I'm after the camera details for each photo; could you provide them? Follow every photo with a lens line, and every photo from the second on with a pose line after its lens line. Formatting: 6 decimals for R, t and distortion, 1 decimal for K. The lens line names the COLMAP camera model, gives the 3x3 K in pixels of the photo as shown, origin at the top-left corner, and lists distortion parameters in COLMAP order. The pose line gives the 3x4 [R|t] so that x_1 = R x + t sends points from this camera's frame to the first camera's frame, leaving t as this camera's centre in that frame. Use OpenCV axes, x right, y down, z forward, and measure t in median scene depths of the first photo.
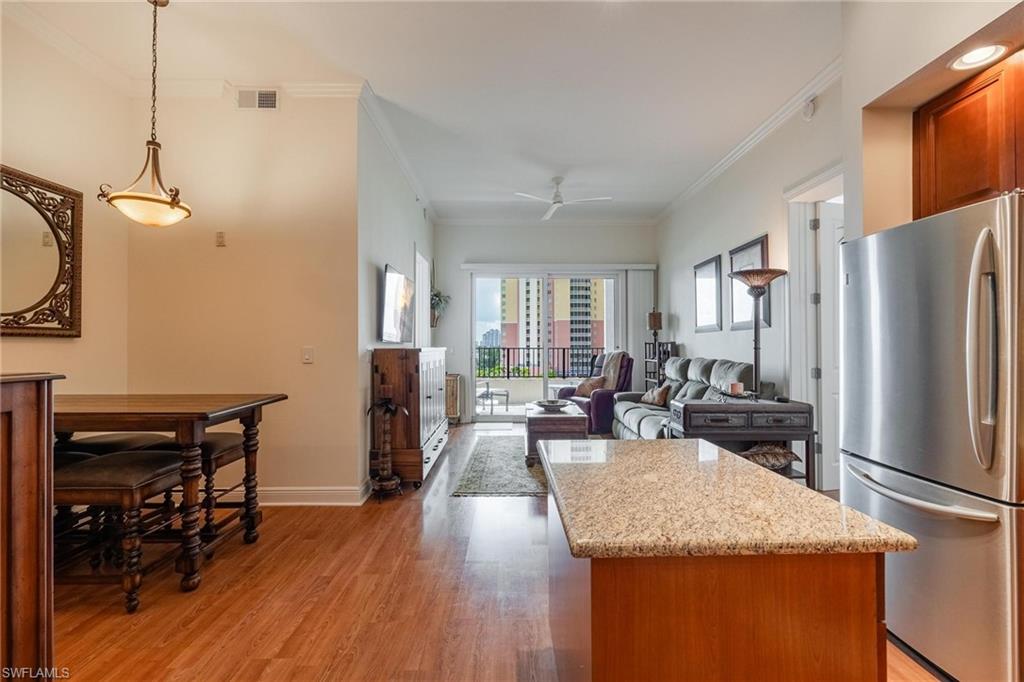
lens RADIAL K [[456.5, 0, 519.8], [0, 456.5, 339.7], [0, 0, 1]] dist [-0.012952, -0.000052]
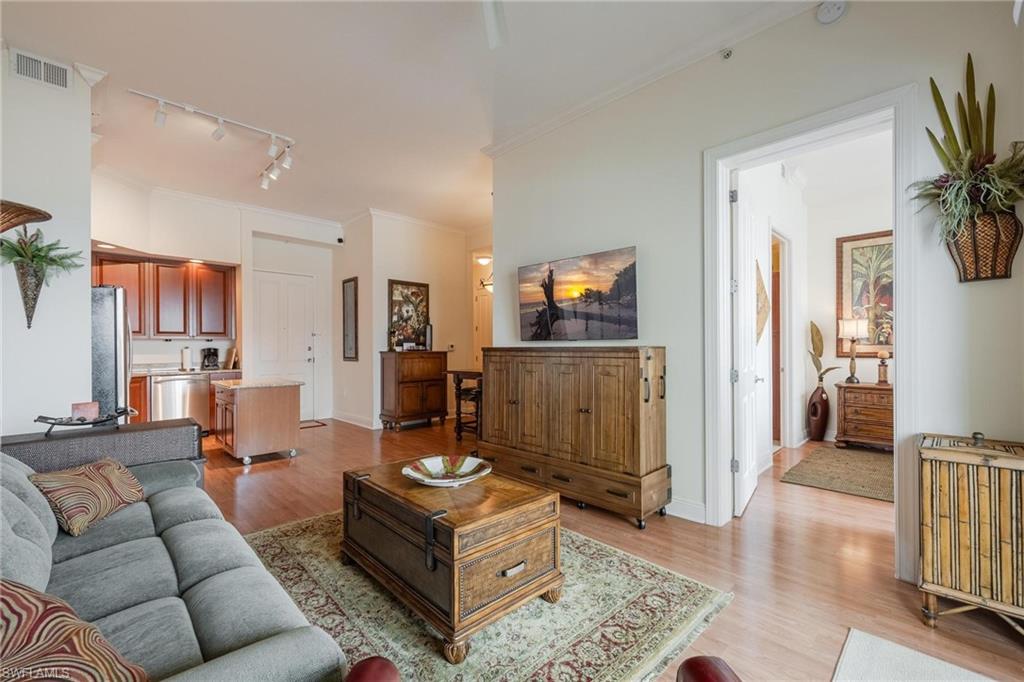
lens RADIAL K [[415.5, 0, 524.2], [0, 415.5, 352.3], [0, 0, 1]] dist [-0.001552, -0.000245]
pose [[-0.713596, 0.016665, -0.700359, 0.251491], [0.017748, 0.999826, 0.005708, 0.016481], [0.700332, -0.008357, -0.713768, 1.111574]]
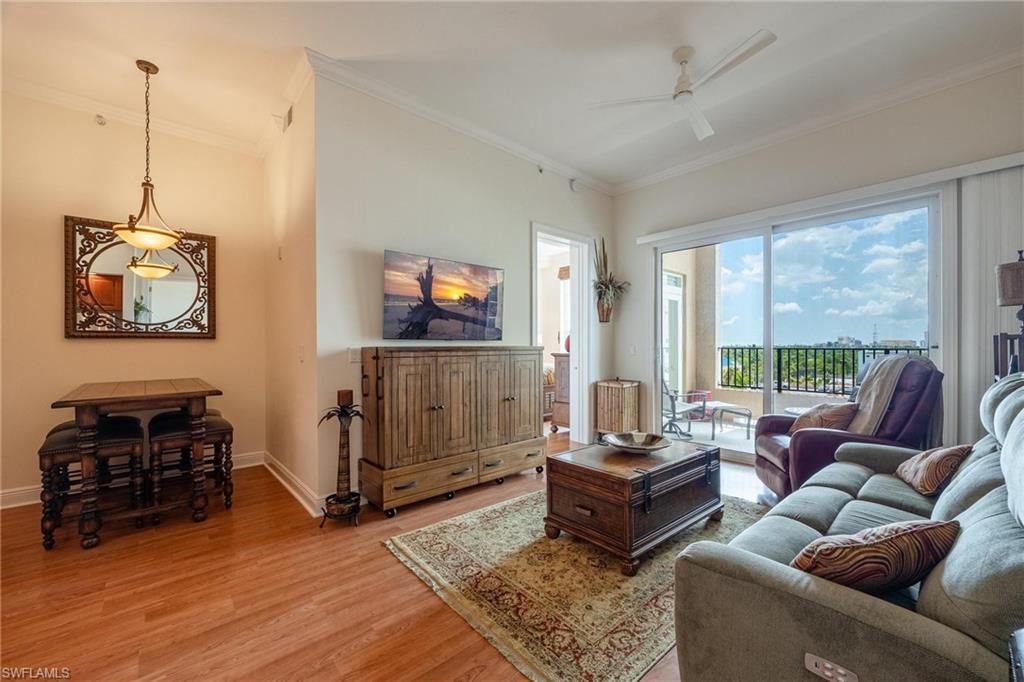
lens RADIAL K [[415.5, 0, 504.8], [0, 415.5, 345.1], [0, 0, 1]] dist [-0.001552, -0.000245]
pose [[0.637593, -0.001889, -0.770371, 0.306714], [0.010966, 0.999918, 0.006623, 0.008467], [0.770295, -0.012671, 0.637562, 0.434901]]
